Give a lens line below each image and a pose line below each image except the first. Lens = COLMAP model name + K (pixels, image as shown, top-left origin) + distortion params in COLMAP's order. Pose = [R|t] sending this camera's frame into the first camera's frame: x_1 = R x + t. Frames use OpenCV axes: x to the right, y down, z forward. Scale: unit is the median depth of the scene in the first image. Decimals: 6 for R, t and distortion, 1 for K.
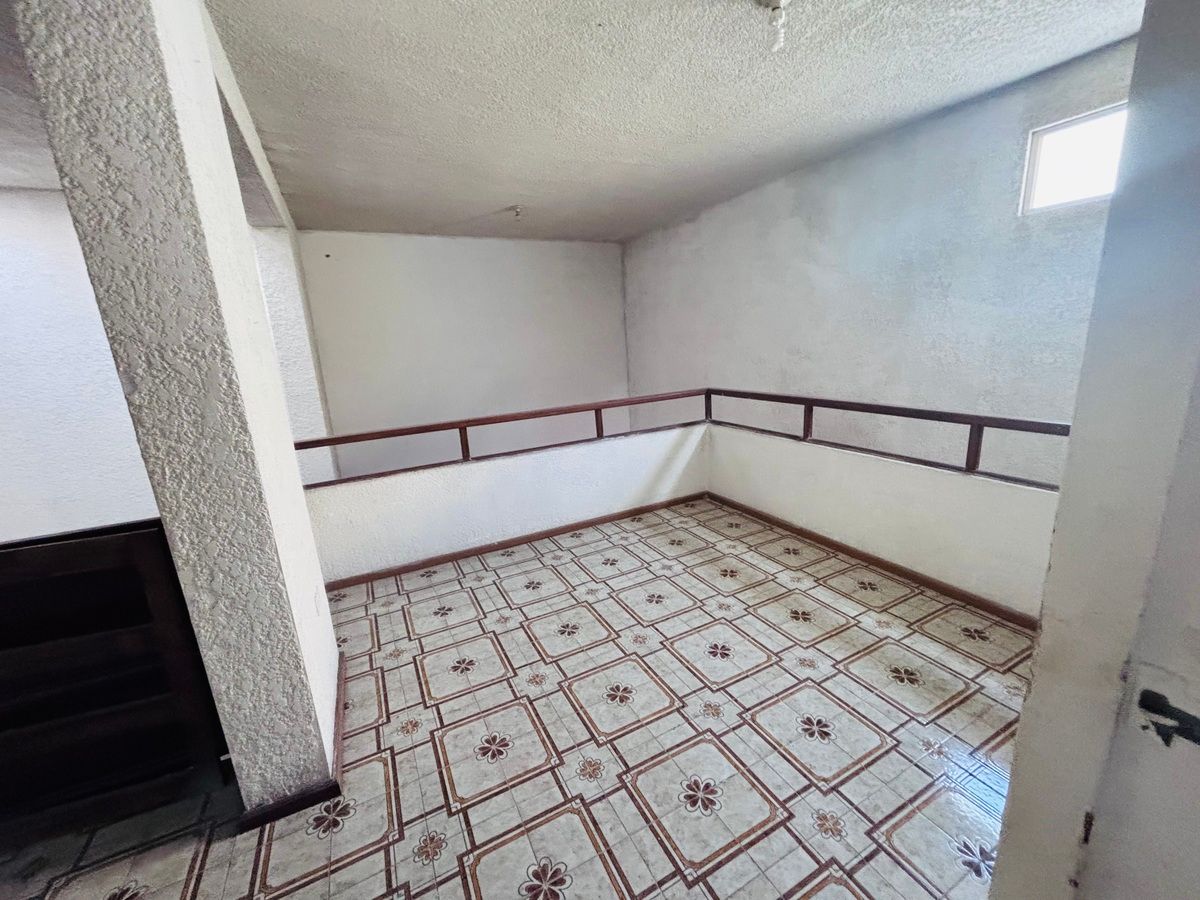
lens RADIAL K [[482.0, 0, 598.5], [0, 482.0, 450.9], [0, 0, 1]] dist [0.000628, -0.000213]
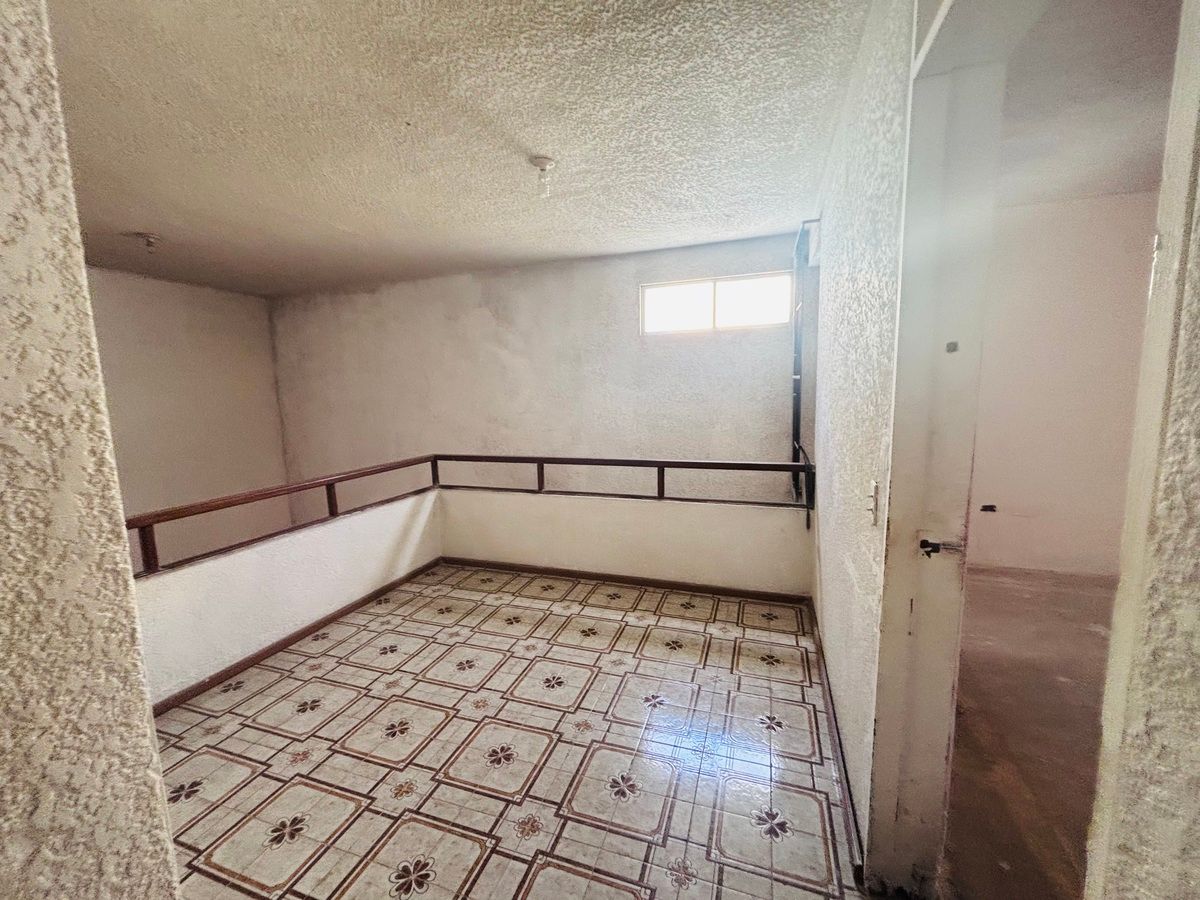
lens RADIAL K [[482.0, 0, 596.8], [0, 482.0, 452.4], [0, 0, 1]] dist [0.000628, -0.000213]
pose [[0.722825, -0.046392, 0.689472, -0.417079], [0.141116, 0.986628, -0.081556, -0.005415], [-0.676469, 0.156246, 0.719706, 0.043095]]
